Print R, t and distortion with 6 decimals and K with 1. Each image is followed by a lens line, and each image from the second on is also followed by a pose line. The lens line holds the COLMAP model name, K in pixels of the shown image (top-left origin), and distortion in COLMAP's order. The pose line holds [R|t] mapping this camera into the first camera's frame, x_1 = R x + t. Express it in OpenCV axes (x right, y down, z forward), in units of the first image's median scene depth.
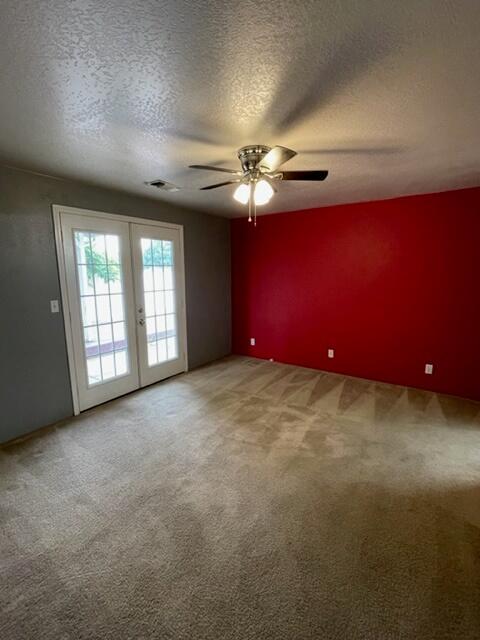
lens RADIAL K [[286.3, 0, 242.7], [0, 286.3, 321.9], [0, 0, 1]] dist [0.001239, 0.000035]
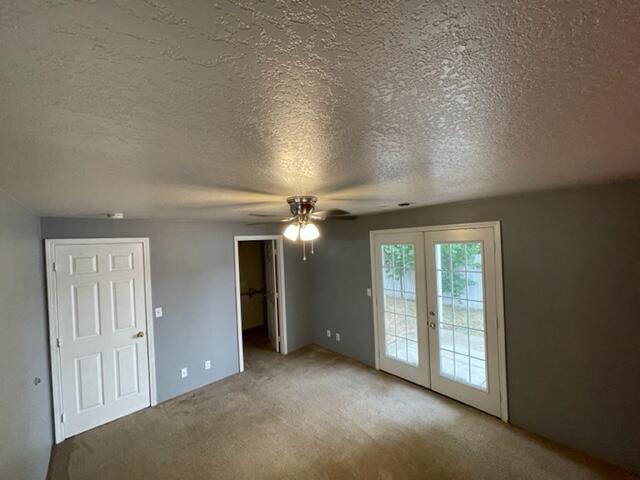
lens RADIAL K [[255.7, 0, 322.8], [0, 255.7, 241.0], [0, 0, 1]] dist [0.002666, 0.000208]
pose [[-0.217153, 0.007586, -0.976108, 0.669145], [-0.132376, 0.990503, 0.037148, -0.299081], [0.967120, 0.137280, -0.214087, 0.845981]]
